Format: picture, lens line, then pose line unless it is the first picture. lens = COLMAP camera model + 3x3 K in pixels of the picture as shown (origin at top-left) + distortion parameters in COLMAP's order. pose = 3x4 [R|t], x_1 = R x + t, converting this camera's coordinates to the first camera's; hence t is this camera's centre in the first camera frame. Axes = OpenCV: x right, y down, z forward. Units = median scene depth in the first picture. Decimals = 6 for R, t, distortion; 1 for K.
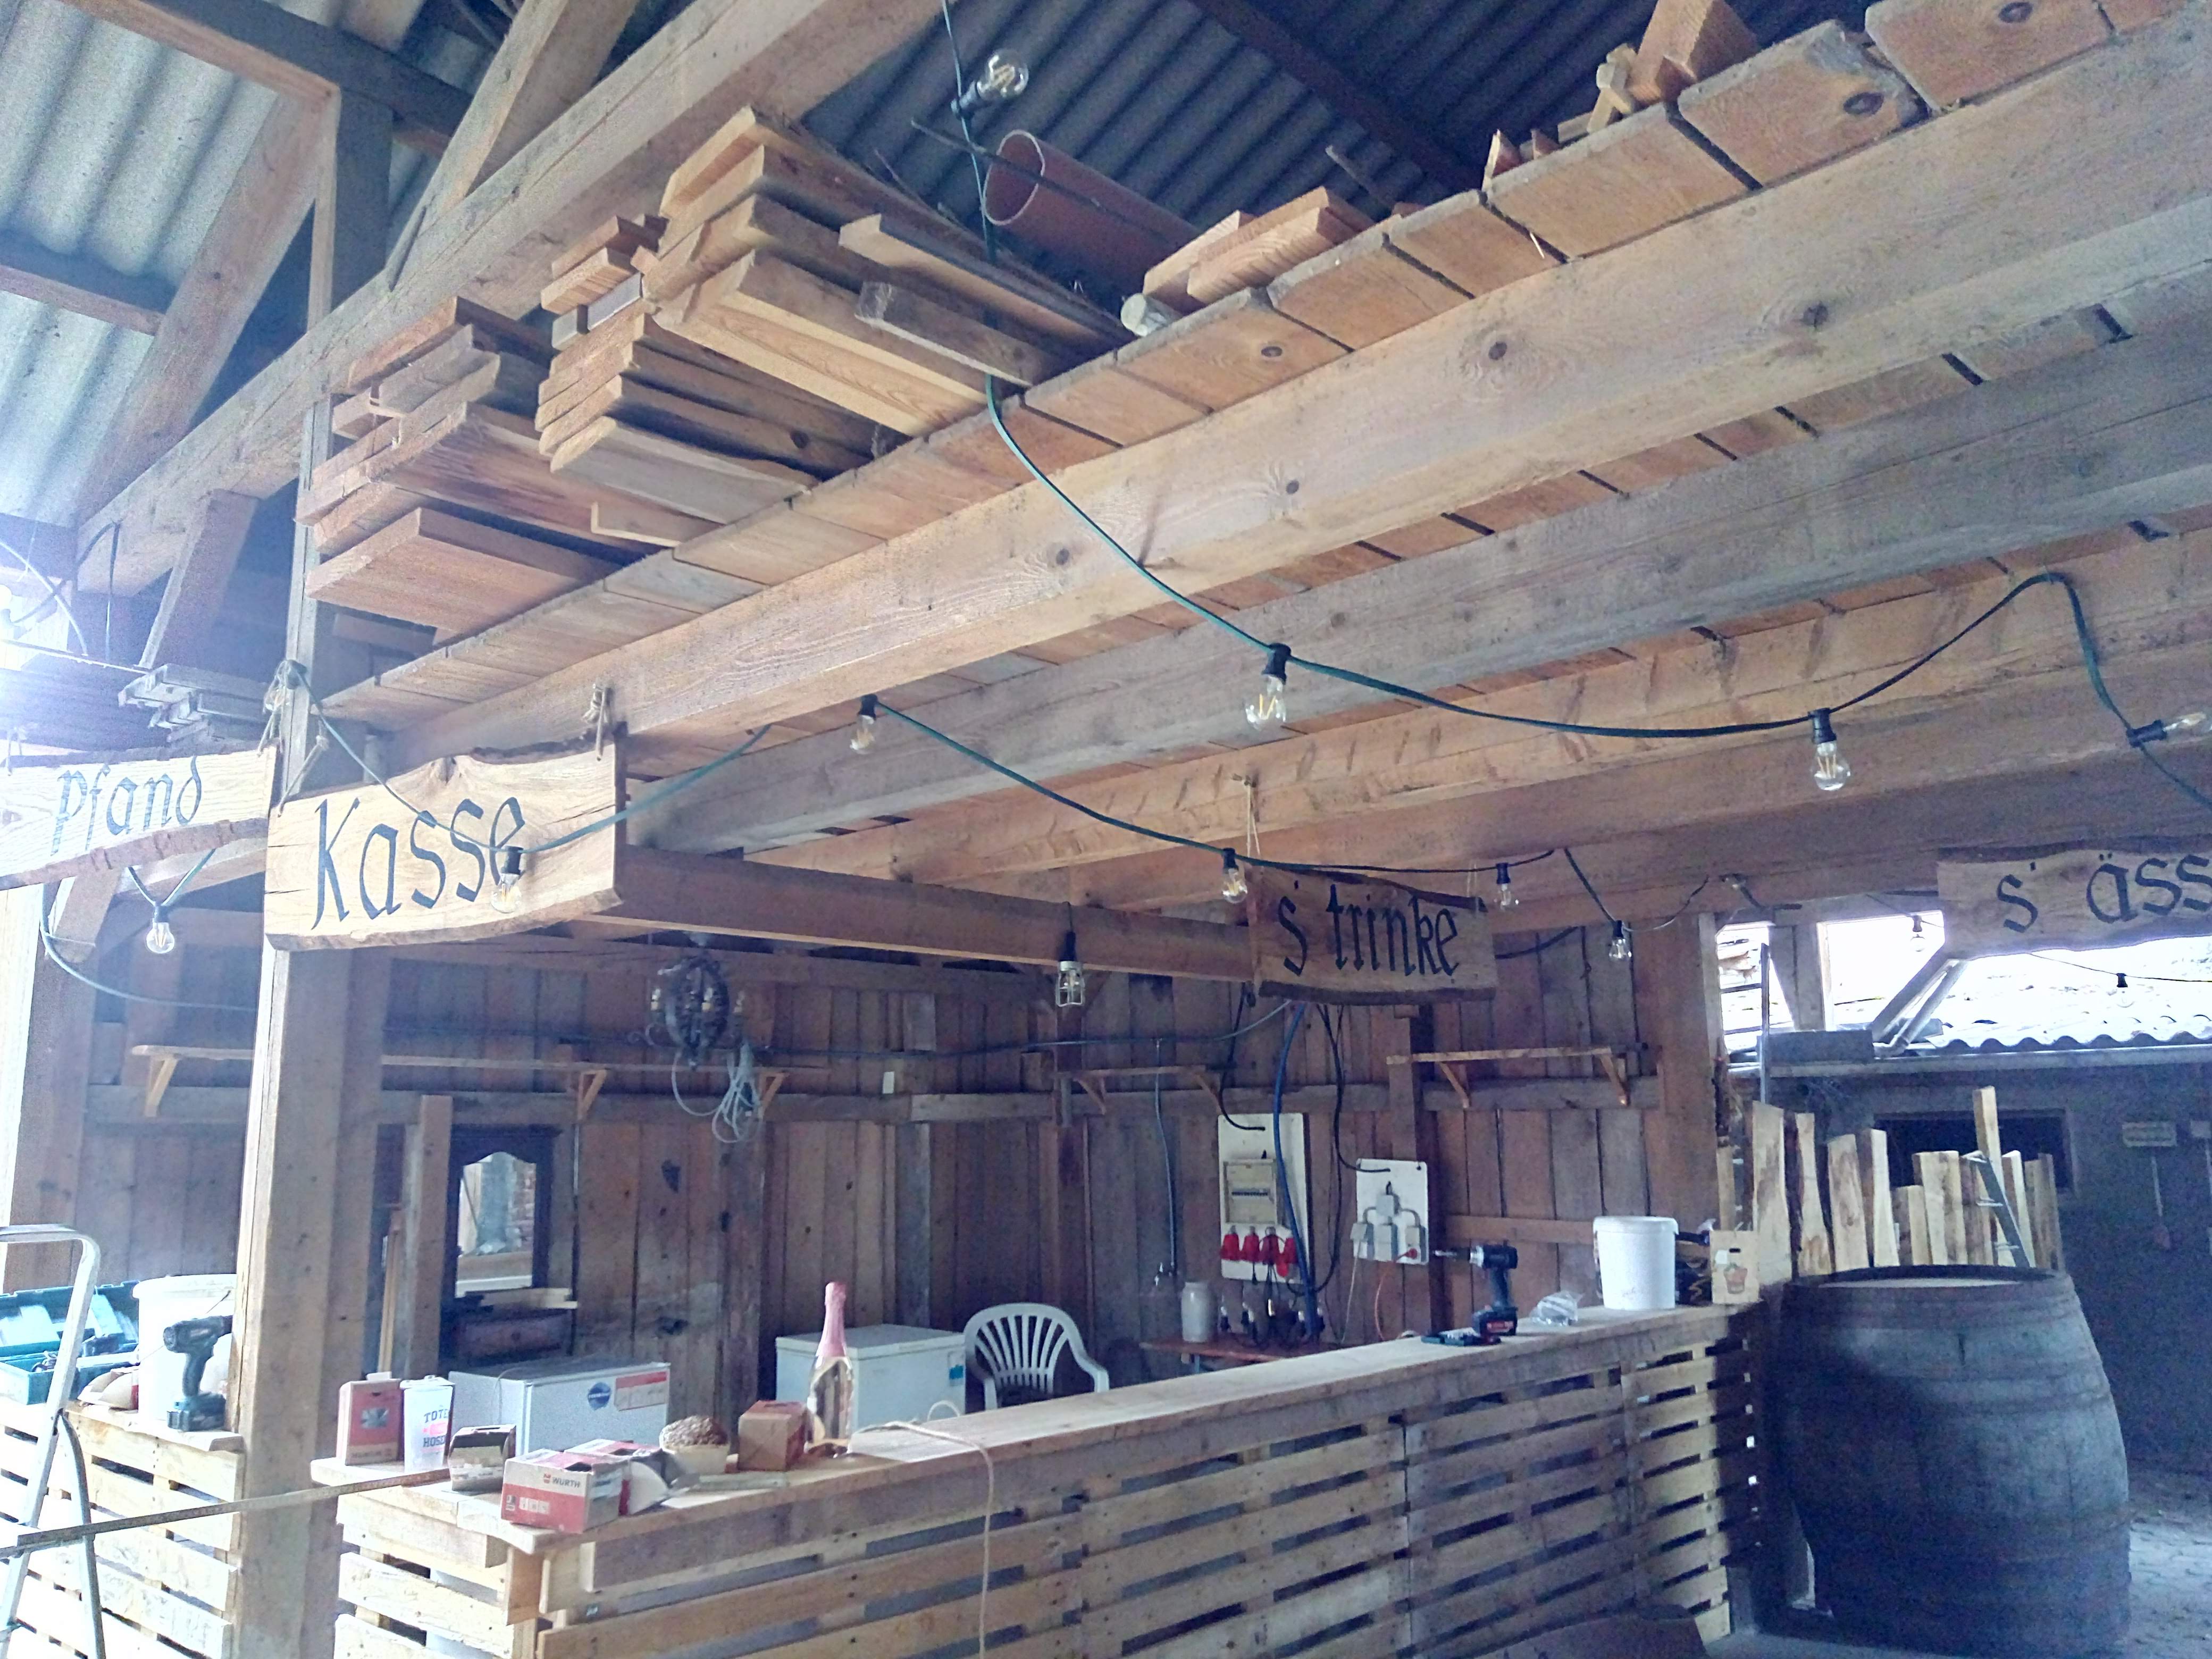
lens RADIAL K [[1701.6, 0, 1105.9], [0, 1701.6, 828.9], [0, 0, 1]] dist [0.004400, -0.000158]
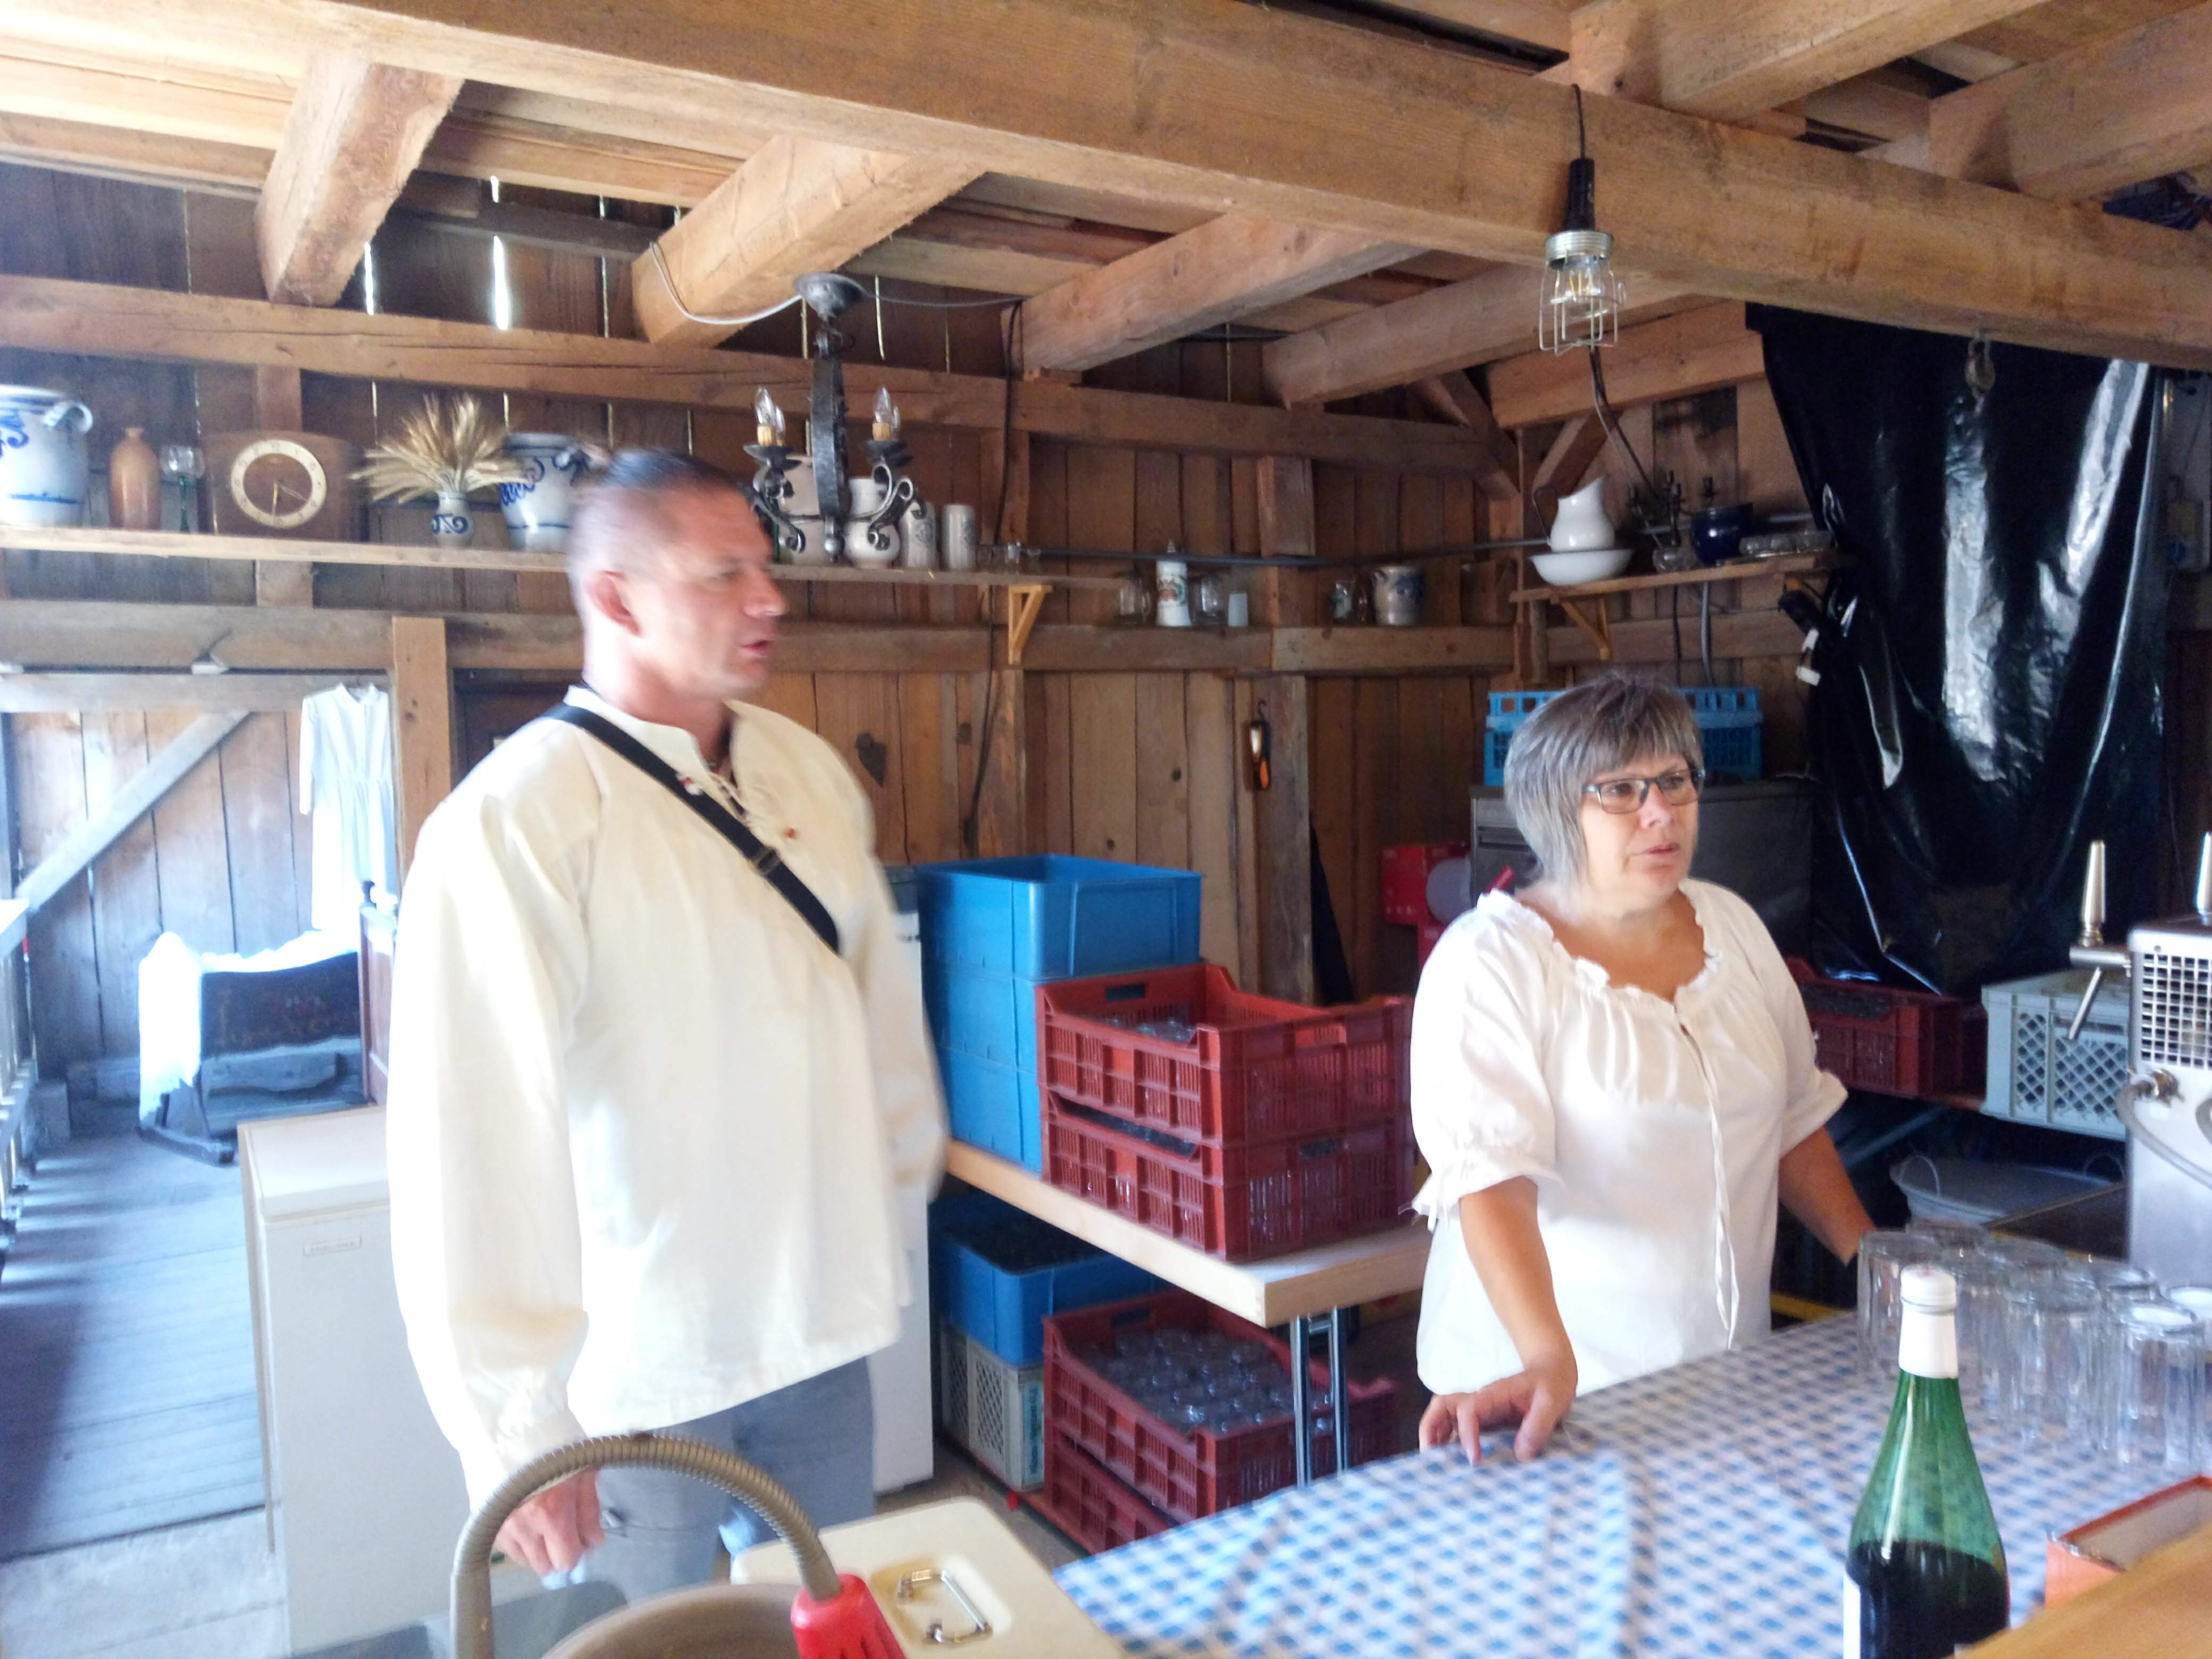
lens RADIAL K [[1701.6, 0, 1103.0], [0, 1701.6, 836.7], [0, 0, 1]] dist [0.004400, -0.000158]
pose [[0.966229, 0.019941, -0.256911, -0.016830], [0.043658, 0.969919, 0.239479, 0.081439], [0.253958, -0.242608, 0.936294, 0.406738]]
